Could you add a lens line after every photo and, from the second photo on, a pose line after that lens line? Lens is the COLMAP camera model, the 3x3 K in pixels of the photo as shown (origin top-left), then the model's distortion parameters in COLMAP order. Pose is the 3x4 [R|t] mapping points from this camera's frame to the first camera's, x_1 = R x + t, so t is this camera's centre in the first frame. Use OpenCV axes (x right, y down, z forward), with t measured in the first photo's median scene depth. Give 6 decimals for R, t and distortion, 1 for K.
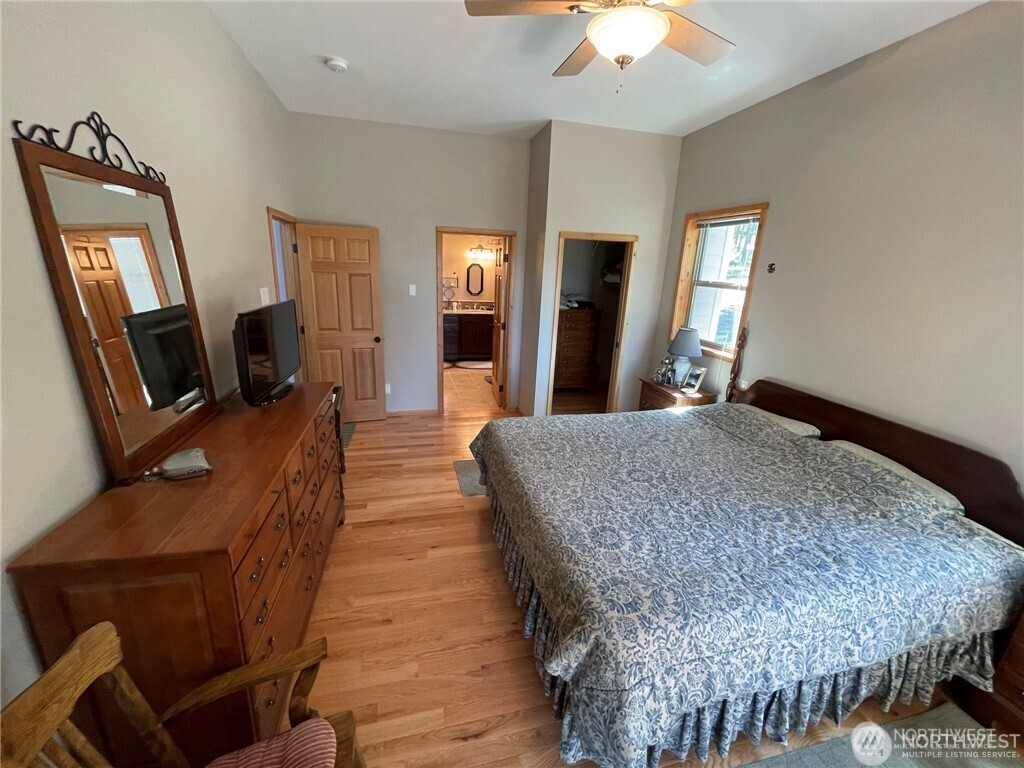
lens RADIAL K [[417.1, 0, 508.9], [0, 417.1, 382.2], [0, 0, 1]] dist [0.000221, 0.000528]
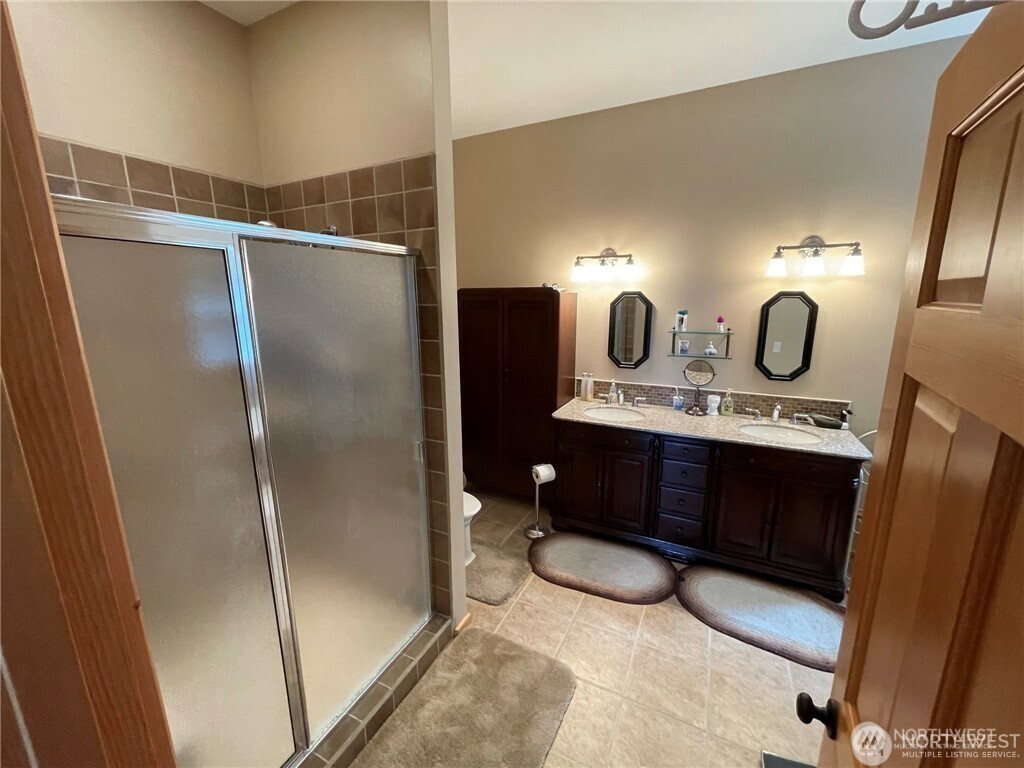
lens RADIAL K [[417.1, 0, 510.8], [0, 417.1, 380.3], [0, 0, 1]] dist [0.000221, 0.000528]
pose [[0.773480, 0.083752, -0.628263, -0.035803], [-0.140437, 0.989239, -0.041024, -0.162579], [0.618067, 0.119962, 0.776919, 0.587264]]
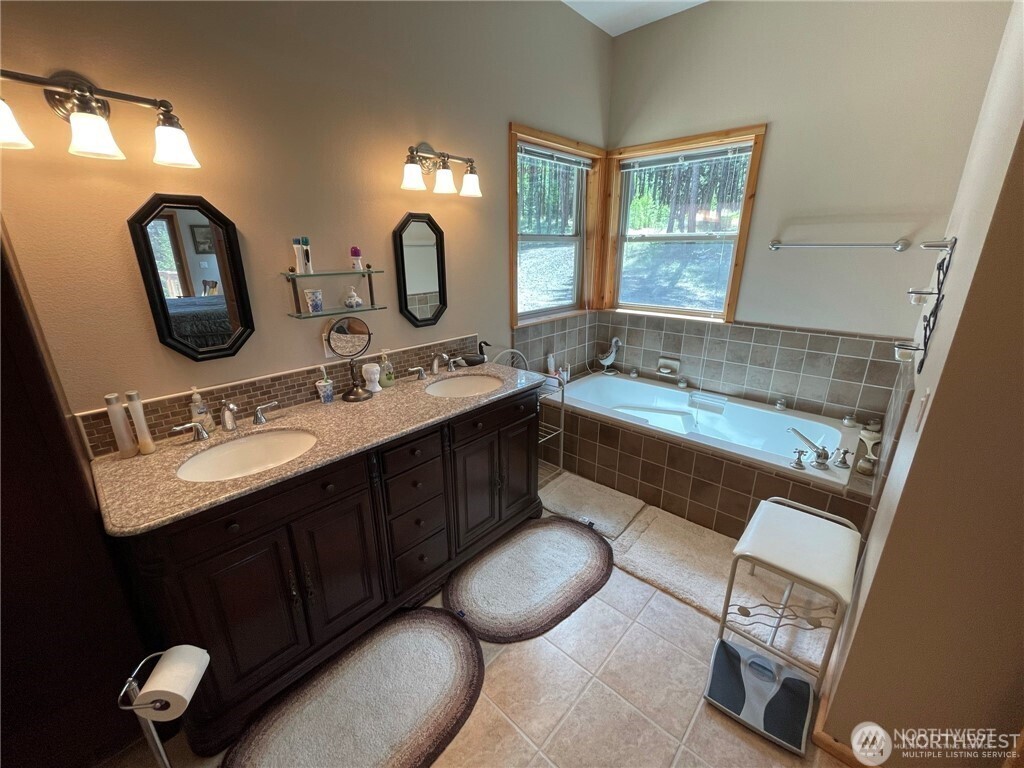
lens RADIAL K [[417.1, 0, 509.6], [0, 417.1, 383.9], [0, 0, 1]] dist [0.000221, 0.000528]
pose [[0.823840, -0.216921, 0.523672, -0.197237], [0.192347, 0.976042, 0.101707, -0.187767], [-0.533188, 0.016937, 0.845827, 0.723926]]
